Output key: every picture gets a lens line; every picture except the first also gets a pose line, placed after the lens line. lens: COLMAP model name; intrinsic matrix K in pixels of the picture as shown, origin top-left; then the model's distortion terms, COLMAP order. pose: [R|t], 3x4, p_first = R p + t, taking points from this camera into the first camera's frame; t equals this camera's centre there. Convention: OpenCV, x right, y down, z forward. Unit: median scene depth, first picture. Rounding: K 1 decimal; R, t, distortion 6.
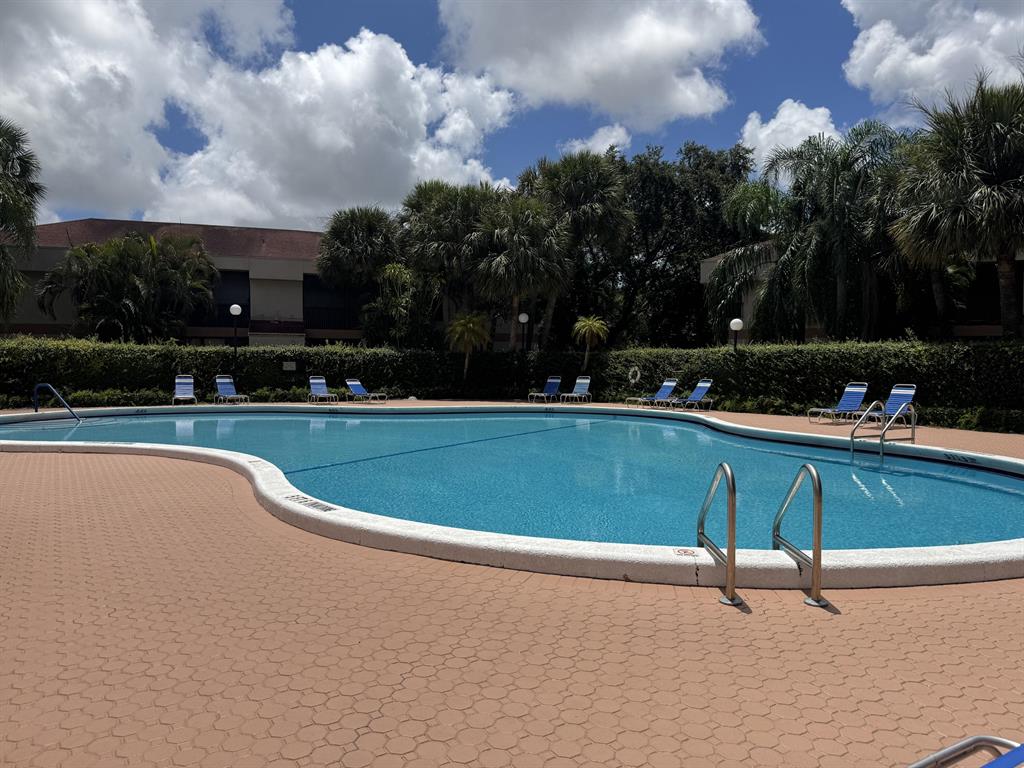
lens RADIAL K [[712.5, 0, 512.0], [0, 712.5, 384.0], [0, 0, 1]] dist [0.066999, -0.088339]
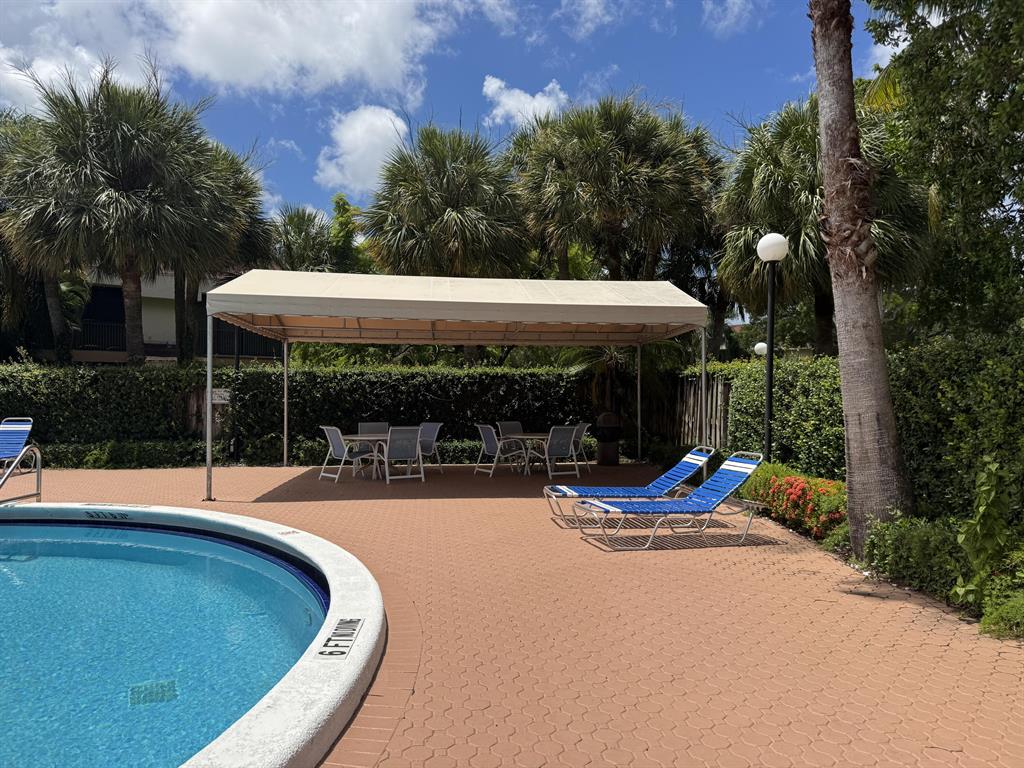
lens RADIAL K [[712.5, 0, 512.0], [0, 712.5, 384.0], [0, 0, 1]] dist [0.066999, -0.088339]
pose [[0.442033, 0.006192, 0.896978, 0.082280], [0.029107, 0.999351, -0.021242, -0.004147], [-0.896527, 0.035499, 0.441565, 0.178220]]
